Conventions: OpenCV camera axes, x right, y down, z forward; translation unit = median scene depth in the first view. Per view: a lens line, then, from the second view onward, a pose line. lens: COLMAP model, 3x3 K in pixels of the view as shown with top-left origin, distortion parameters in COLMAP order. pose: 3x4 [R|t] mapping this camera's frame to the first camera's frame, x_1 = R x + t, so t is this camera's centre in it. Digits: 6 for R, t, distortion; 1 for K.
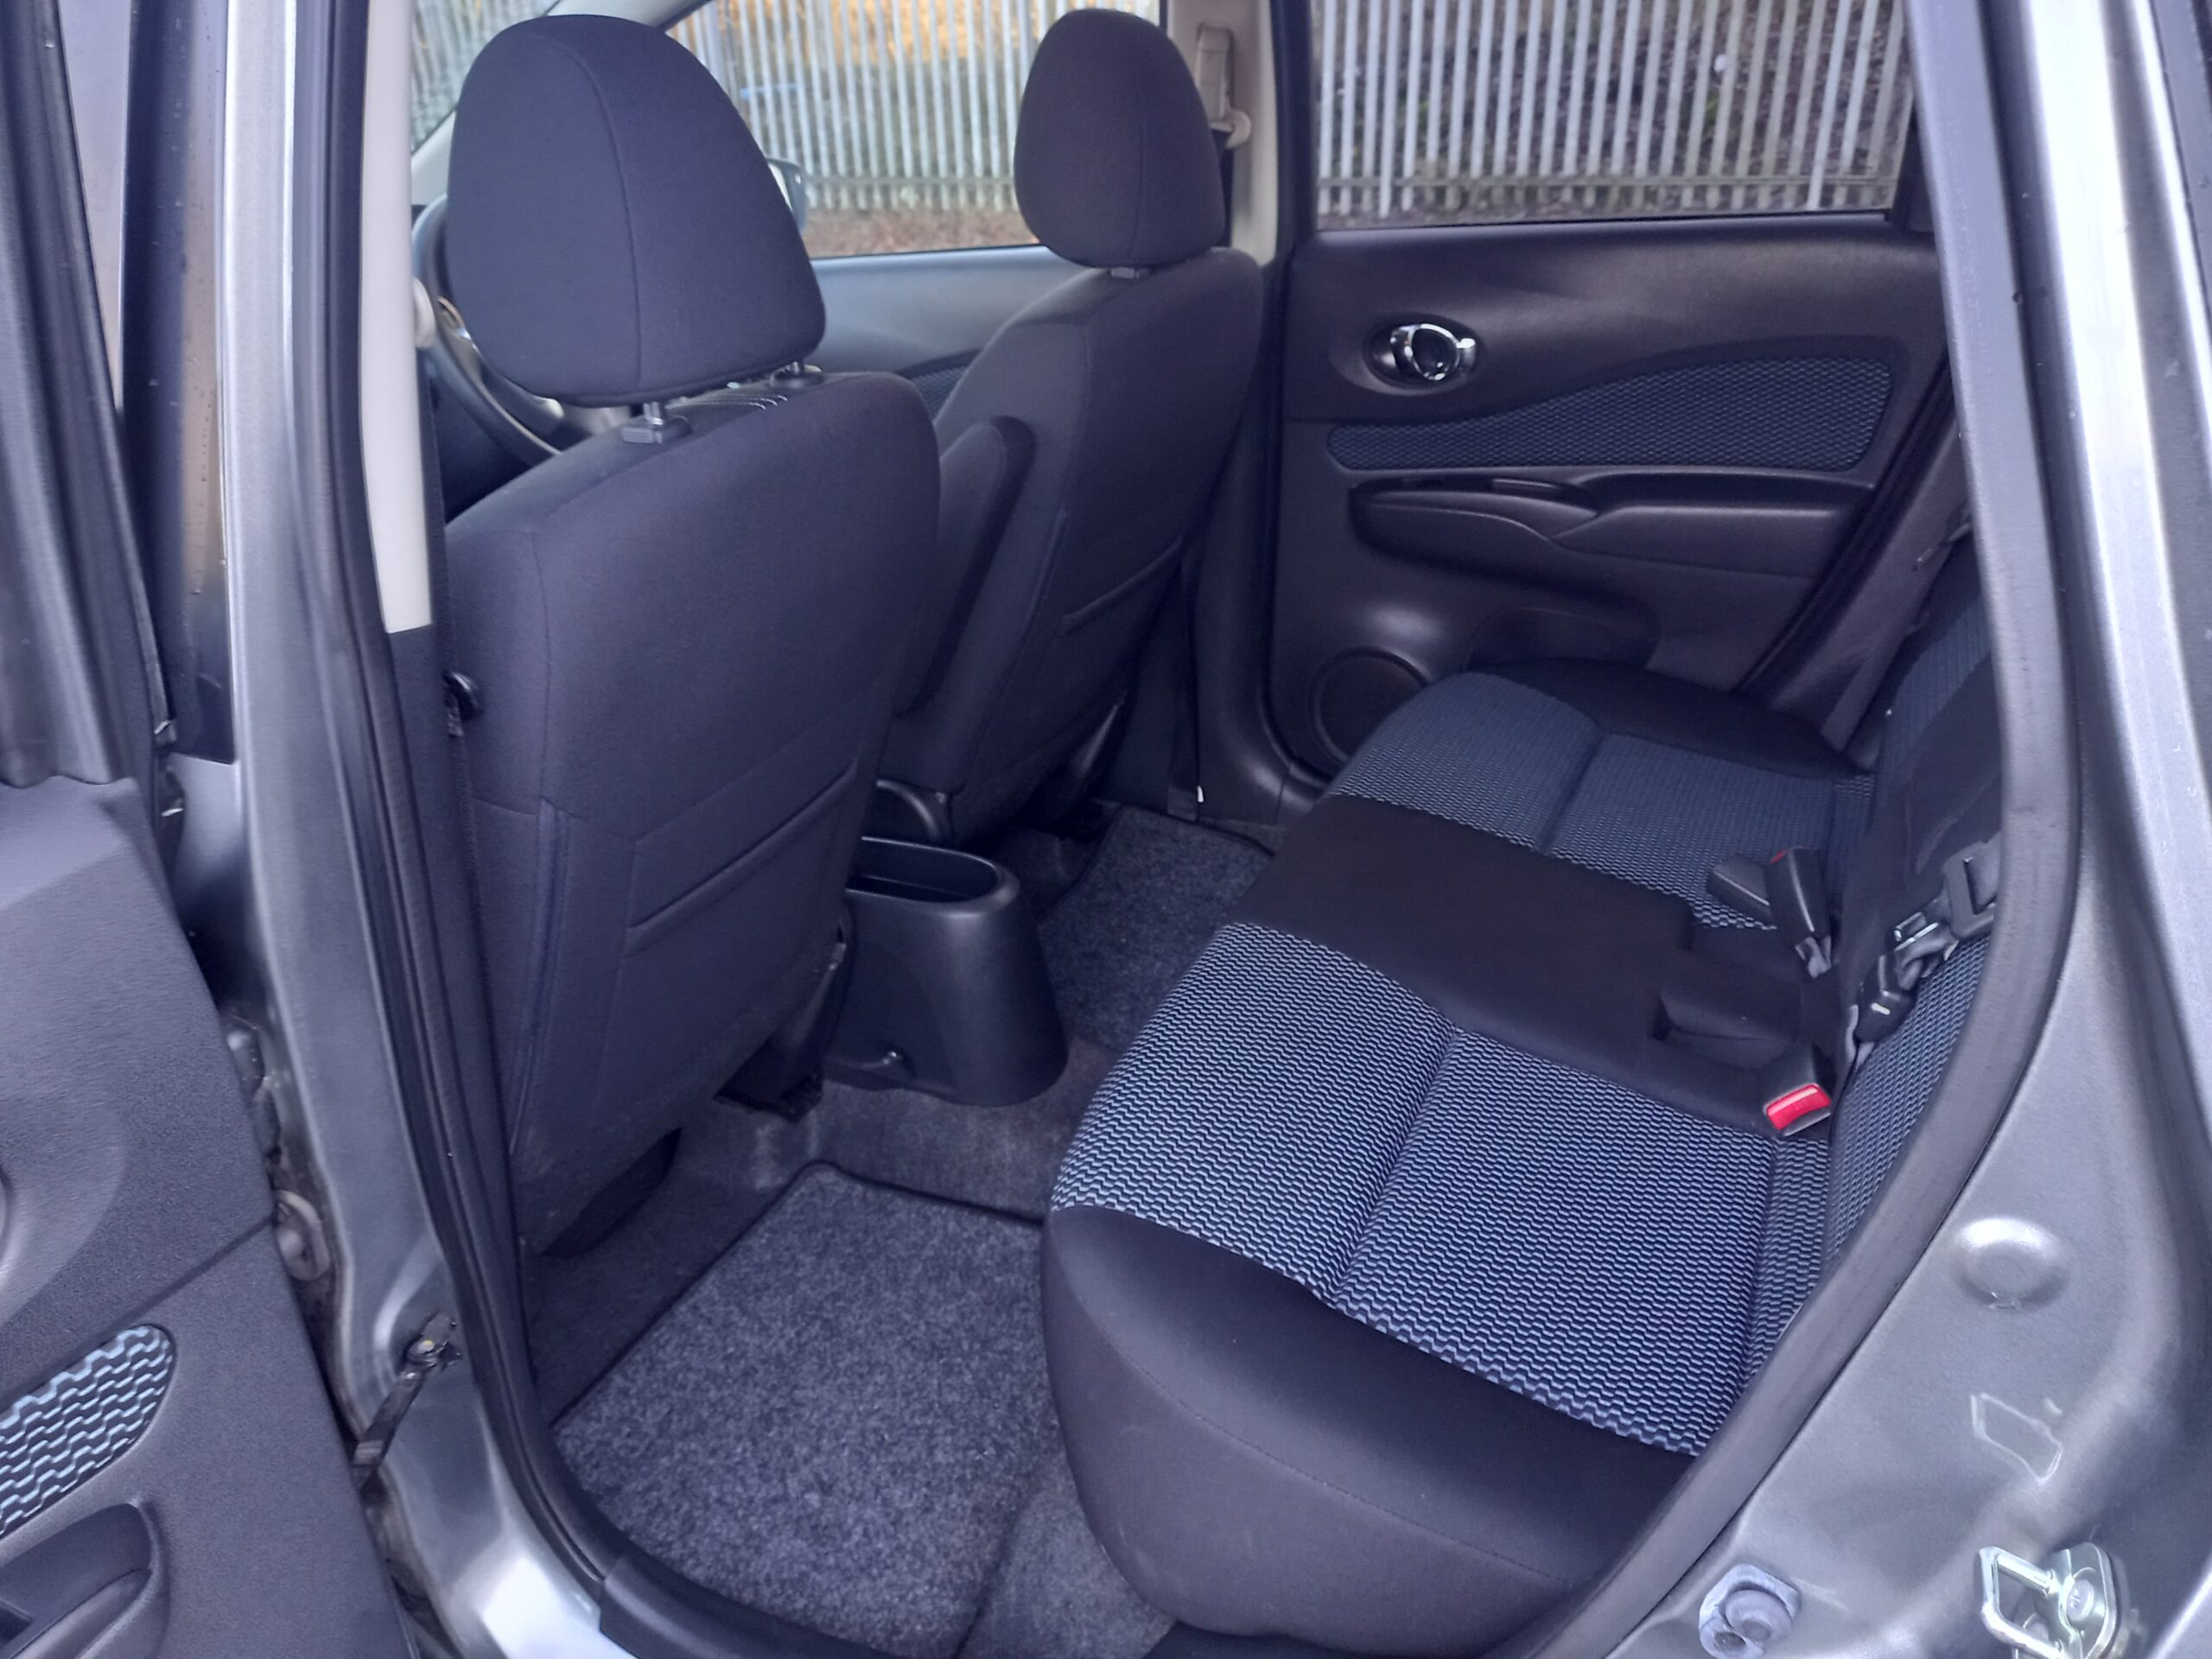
lens RADIAL K [[1624.8, 0, 1091.7], [0, 1624.8, 821.6], [0, 0, 1]] dist [0.056915, -0.046802]
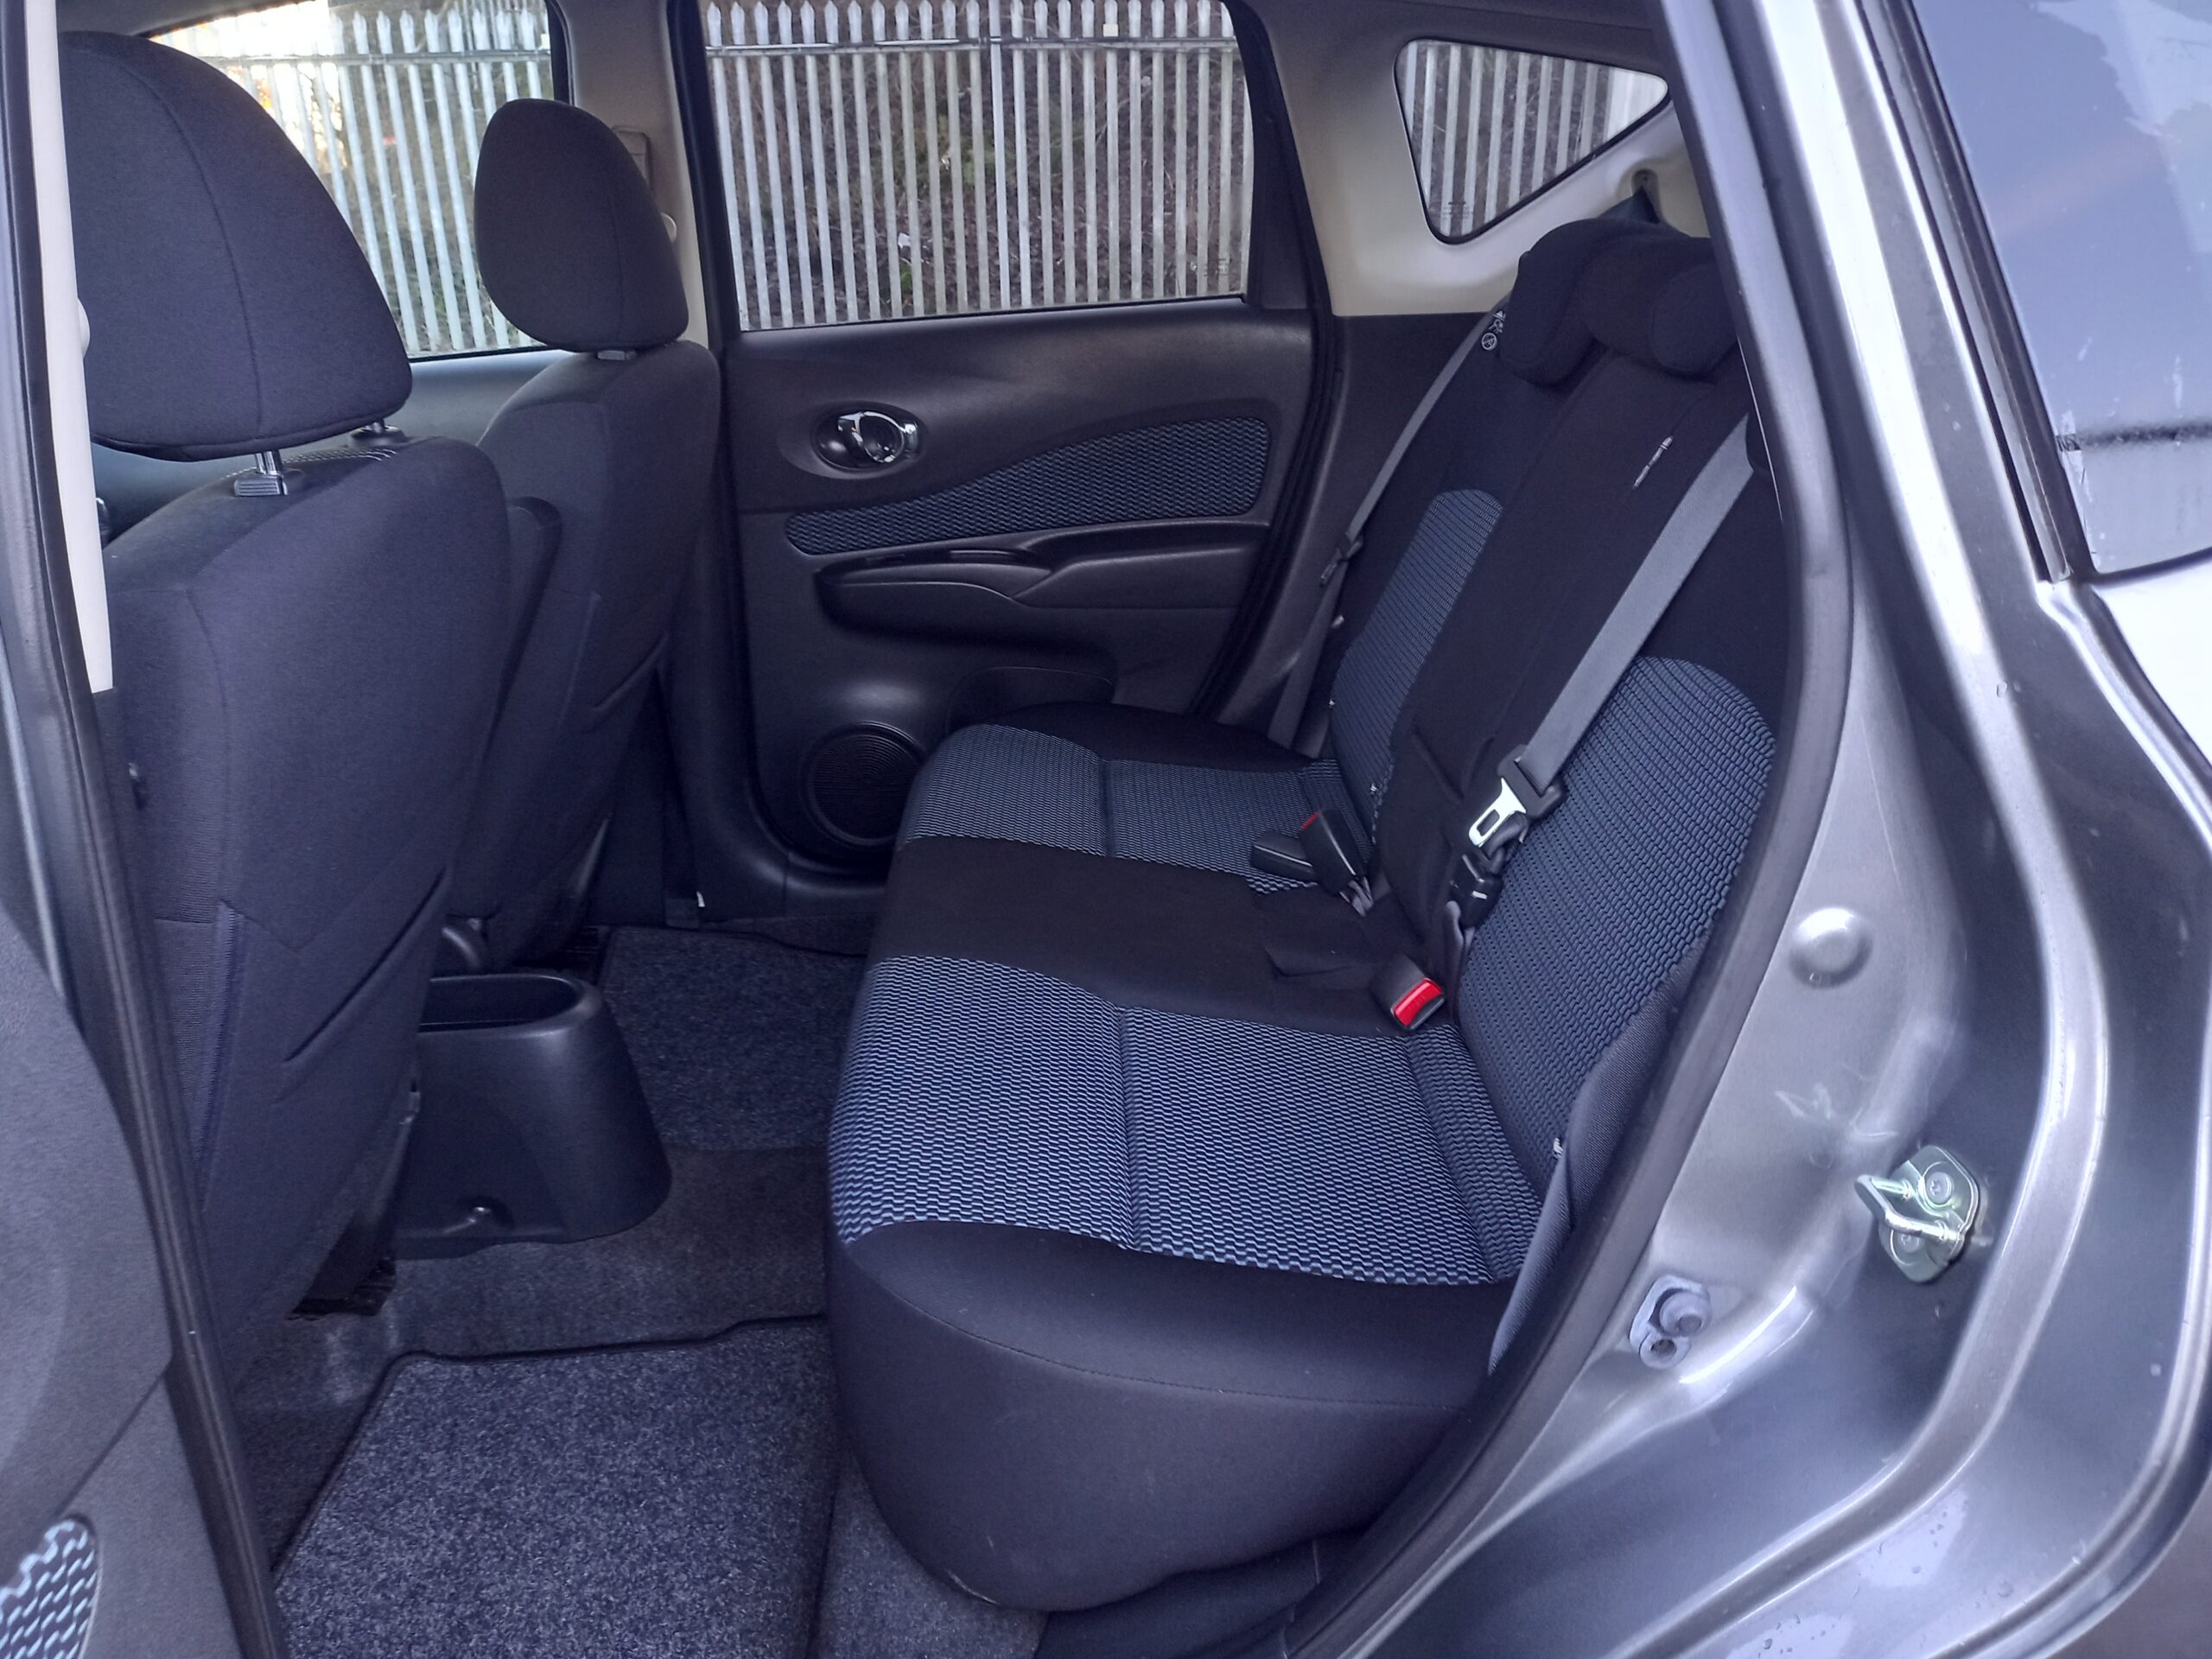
lens RADIAL K [[1624.8, 0, 1067.0], [0, 1624.8, 832.7], [0, 0, 1]] dist [0.056915, -0.046802]
pose [[0.897547, -0.150442, 0.414459, -0.184985], [0.188800, 0.980588, -0.052925, 0.051075], [-0.398452, 0.125753, 0.908528, 0.024349]]
